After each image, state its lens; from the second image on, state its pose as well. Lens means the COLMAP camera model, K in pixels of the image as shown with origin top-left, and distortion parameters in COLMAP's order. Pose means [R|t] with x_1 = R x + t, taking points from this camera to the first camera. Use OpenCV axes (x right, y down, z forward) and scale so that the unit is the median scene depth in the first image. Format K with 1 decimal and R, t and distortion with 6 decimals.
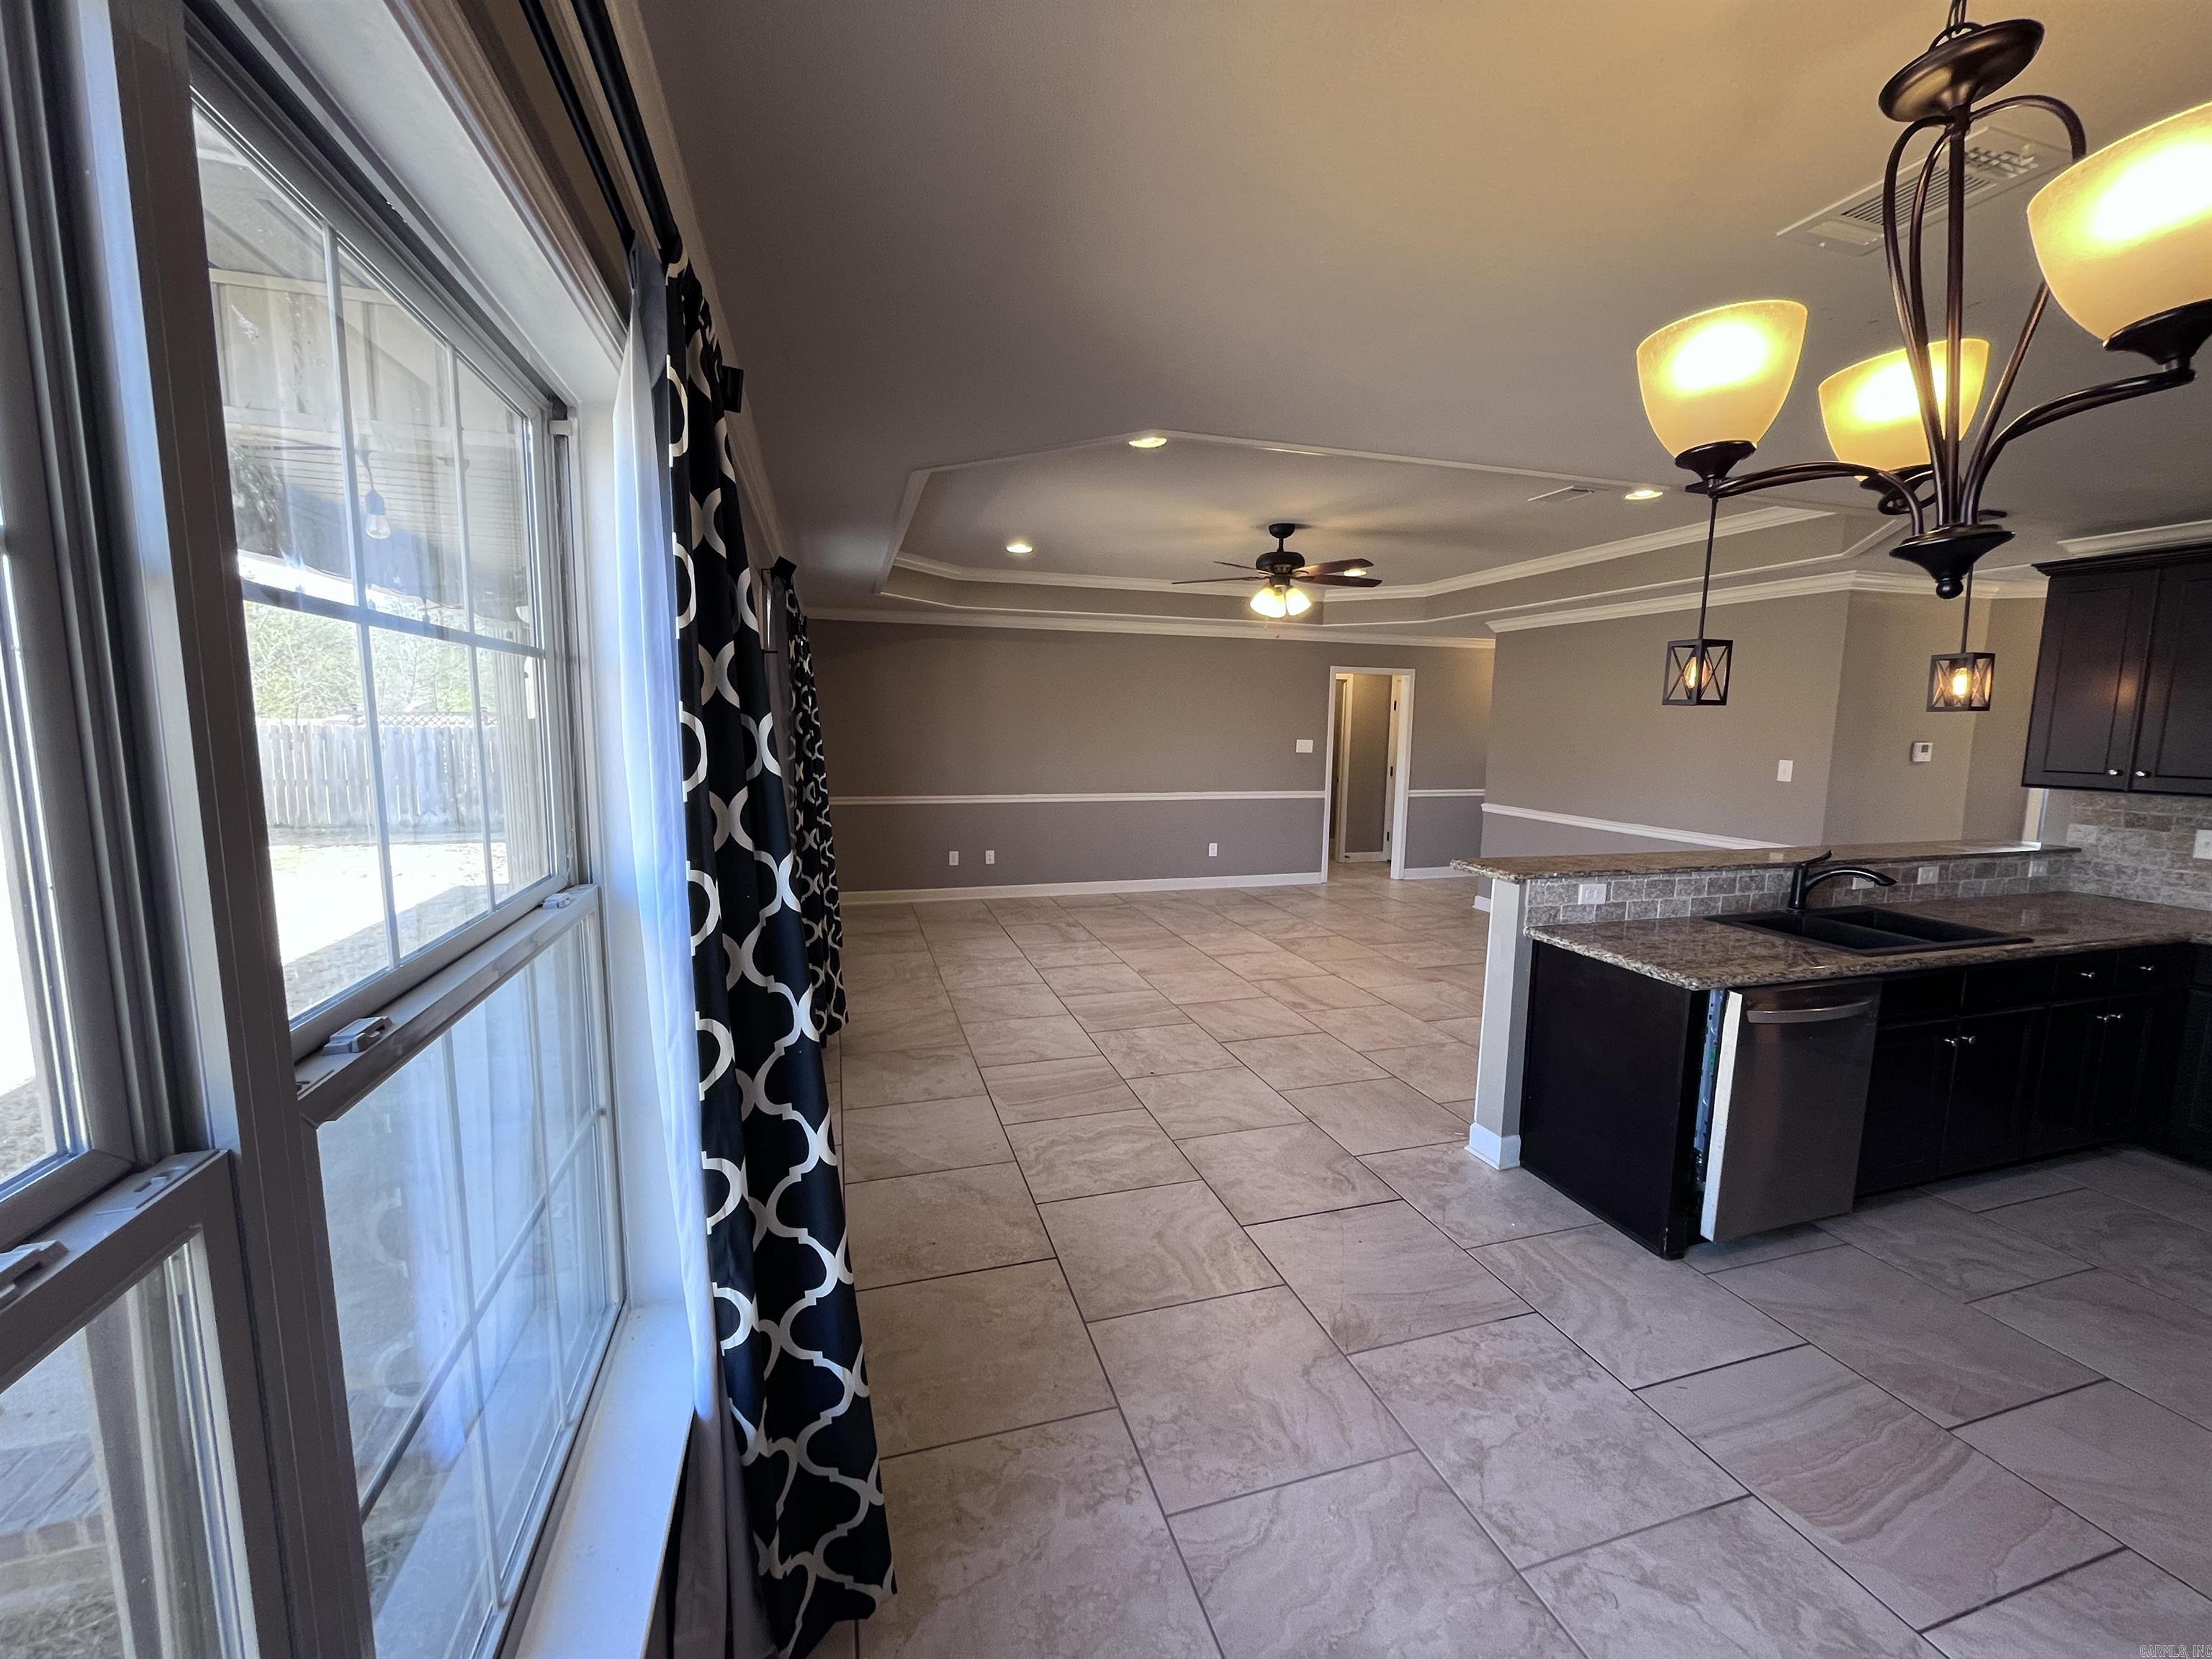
lens RADIAL K [[890.0, 0, 1106.0], [0, 890.0, 829.5], [0, 0, 1]] dist [-0.002718, -0.000121]
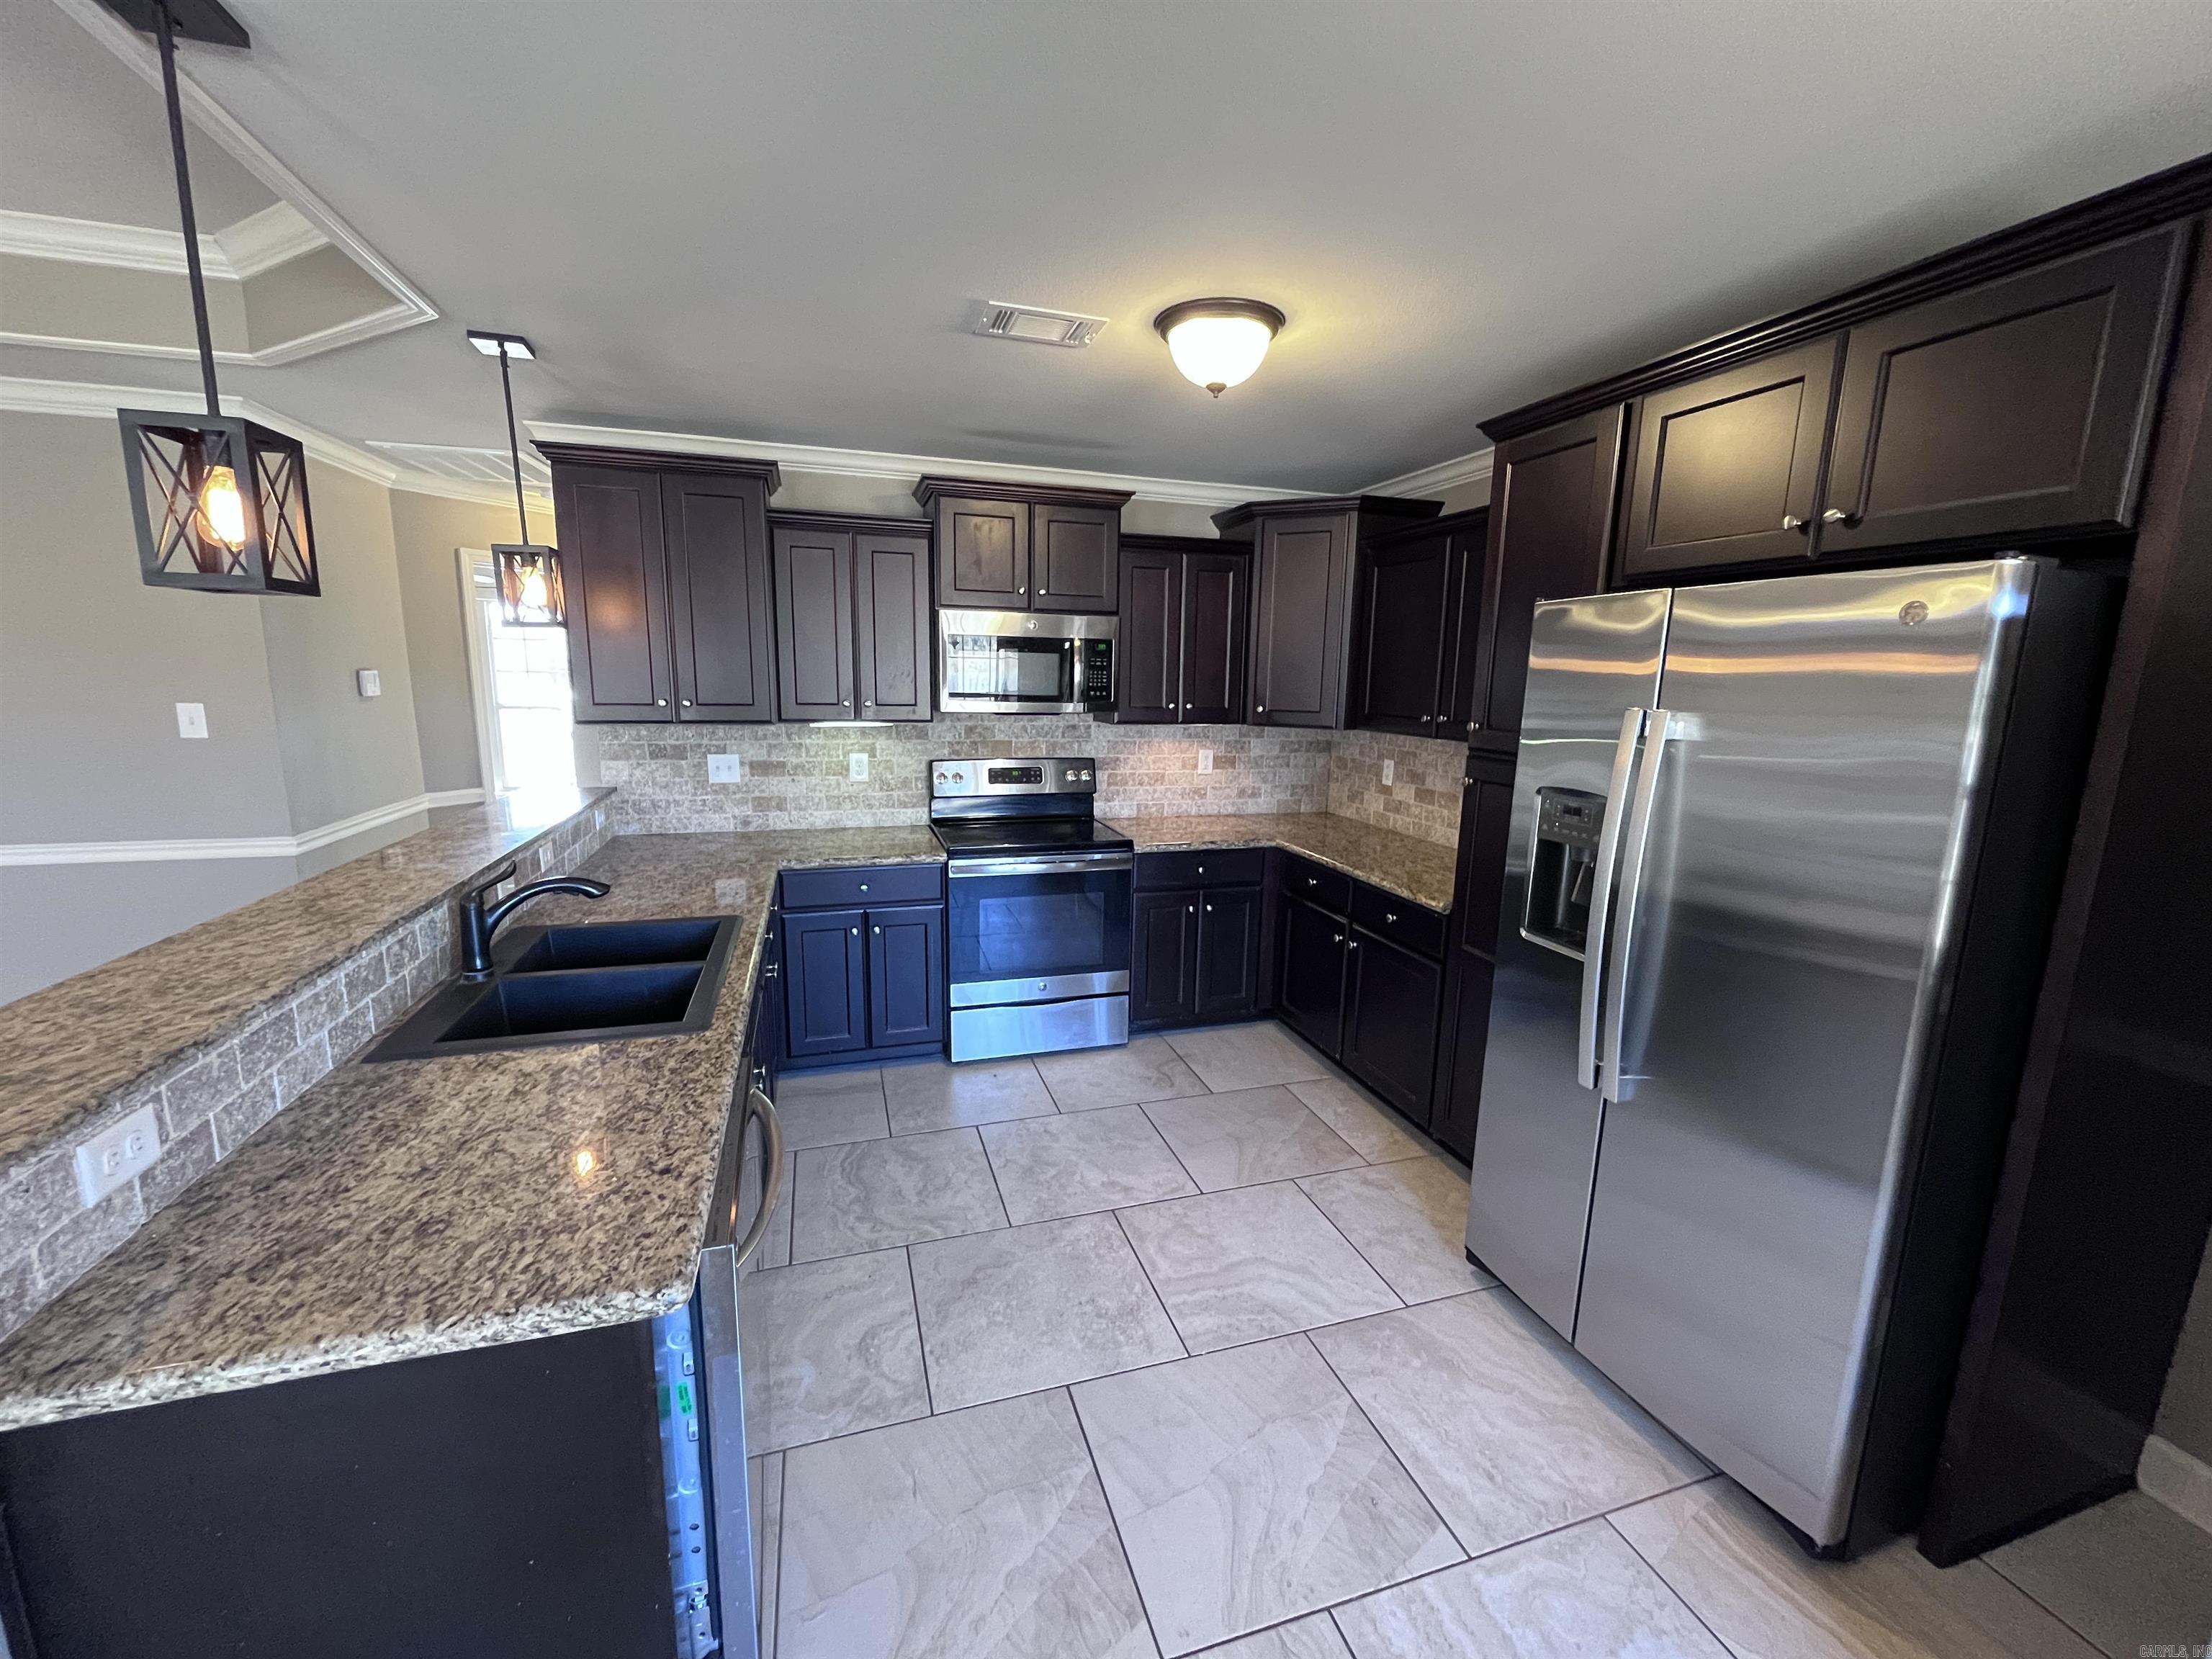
lens RADIAL K [[890.0, 0, 1106.0], [0, 890.0, 829.5], [0, 0, 1]] dist [-0.002718, -0.000121]
pose [[-0.010721, -0.189226, 0.981875, 0.219180], [0.103918, 0.976404, 0.189306, -0.063533], [-0.994528, 0.104064, 0.009196, 0.562125]]
